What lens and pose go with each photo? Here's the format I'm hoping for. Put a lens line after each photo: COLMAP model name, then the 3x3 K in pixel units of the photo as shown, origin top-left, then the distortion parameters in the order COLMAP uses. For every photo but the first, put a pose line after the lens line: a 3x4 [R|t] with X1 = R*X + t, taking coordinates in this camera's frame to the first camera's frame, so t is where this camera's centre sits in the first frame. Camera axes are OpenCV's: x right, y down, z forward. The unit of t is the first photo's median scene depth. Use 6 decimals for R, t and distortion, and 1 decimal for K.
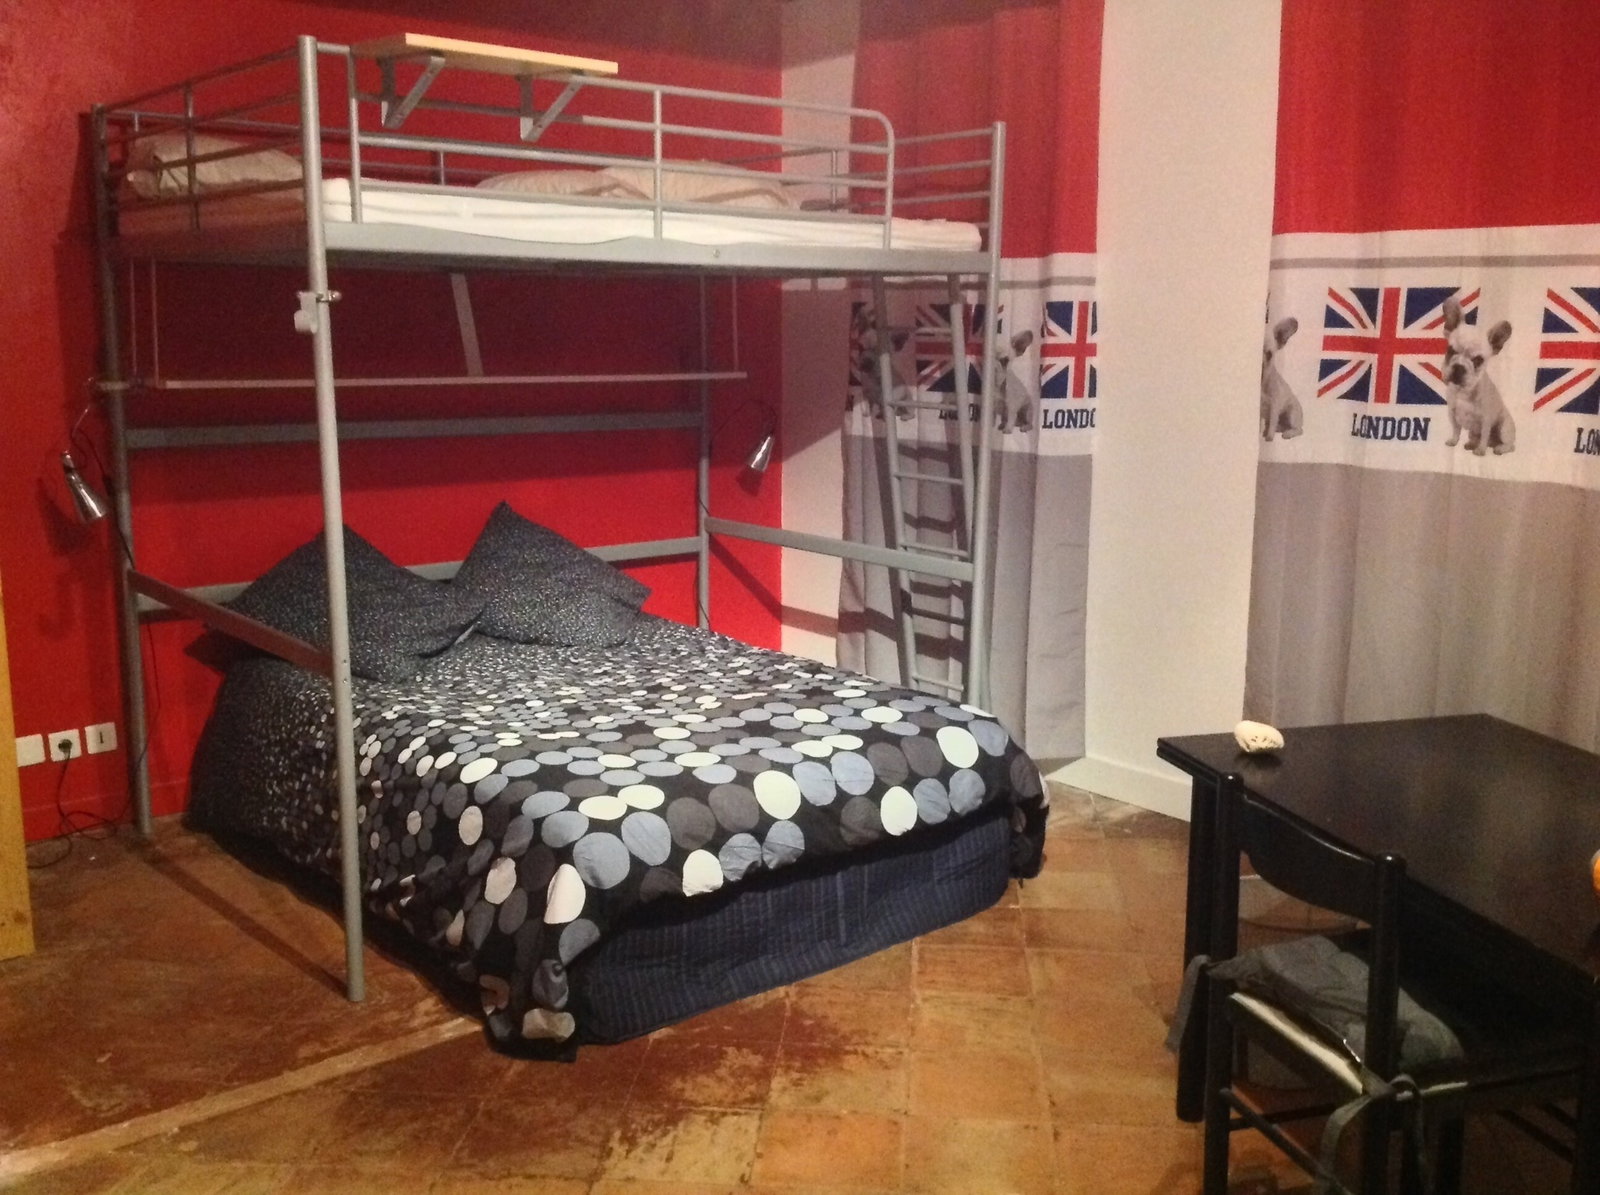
lens RADIAL K [[1502.5, 0, 789.5], [0, 1502.5, 592.8], [0, 0, 1]] dist [0.212712, -0.539702]
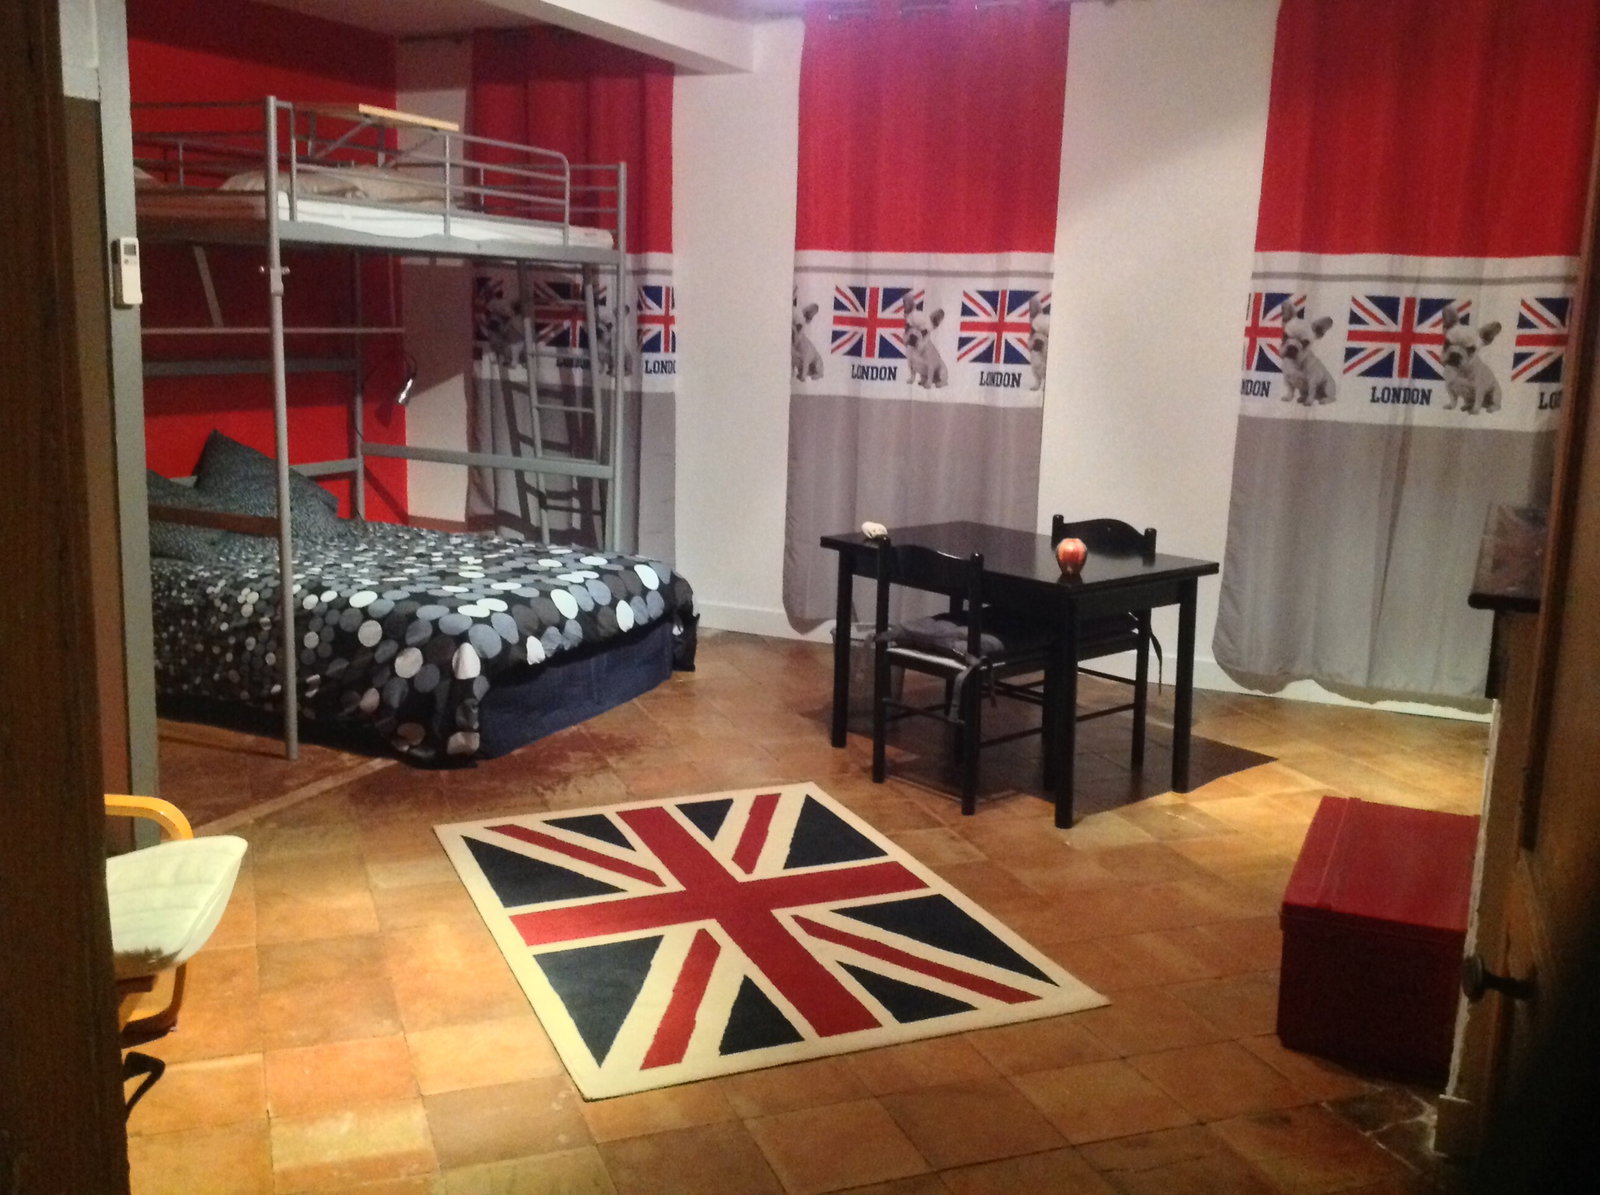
lens RADIAL K [[1502.5, 0, 789.5], [0, 1502.5, 592.8], [0, 0, 1]] dist [0.212712, -0.539702]
pose [[0.901231, -0.057297, 0.429534, -0.418668], [0.048711, 0.998333, 0.030966, 0.077182], [-0.430592, -0.006985, 0.902520, -0.448614]]
